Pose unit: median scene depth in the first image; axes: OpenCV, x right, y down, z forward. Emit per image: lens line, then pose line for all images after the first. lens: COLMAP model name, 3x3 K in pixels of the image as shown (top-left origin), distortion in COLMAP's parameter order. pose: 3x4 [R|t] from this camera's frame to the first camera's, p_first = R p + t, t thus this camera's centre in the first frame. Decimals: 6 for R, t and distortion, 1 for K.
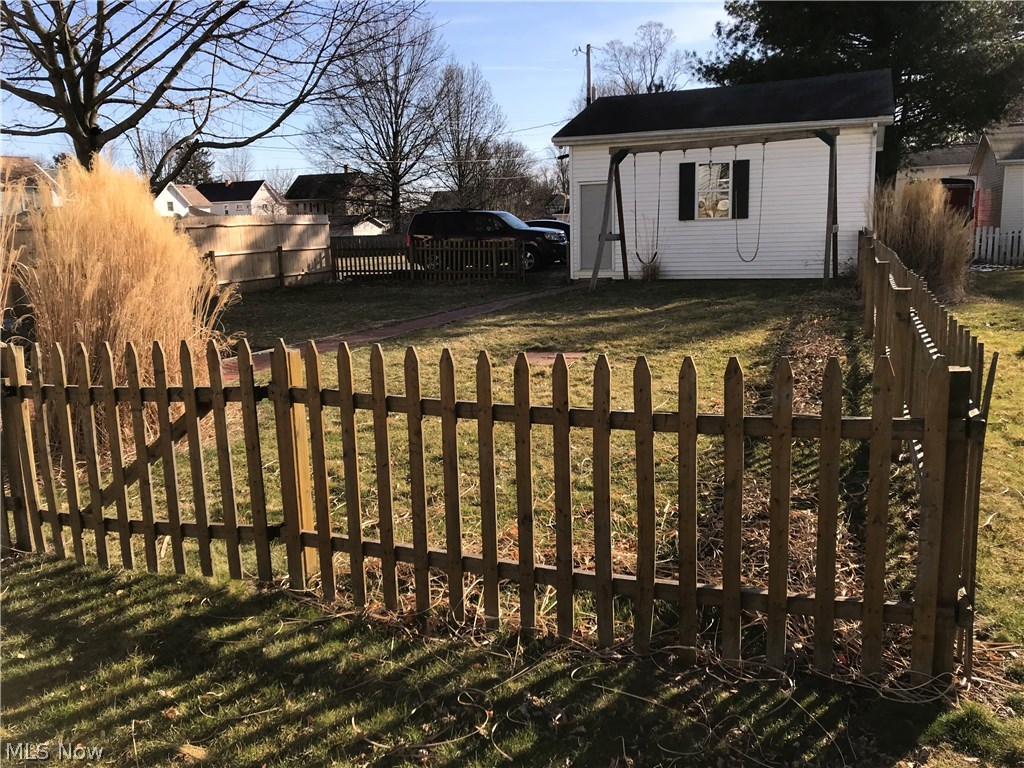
lens RADIAL K [[873.8, 0, 514.1], [0, 873.8, 365.6], [0, 0, 1]] dist [0.154912, -0.461560]
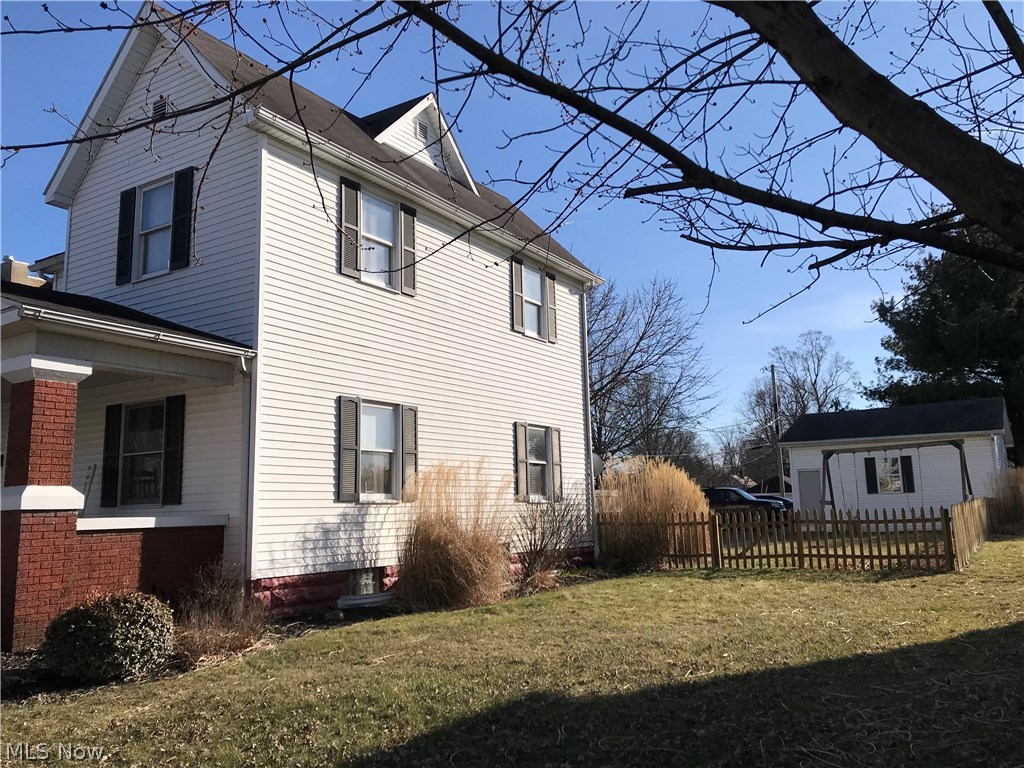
lens RADIAL K [[832.3, 0, 509.7], [0, 832.3, 364.8], [0, 0, 1]] dist [0.068946, -0.124618]
pose [[0.980421, -0.030576, -0.194524, -0.132330], [-0.033139, 0.948161, -0.316058, 0.105414], [0.194104, 0.316316, 0.928584, -0.551968]]
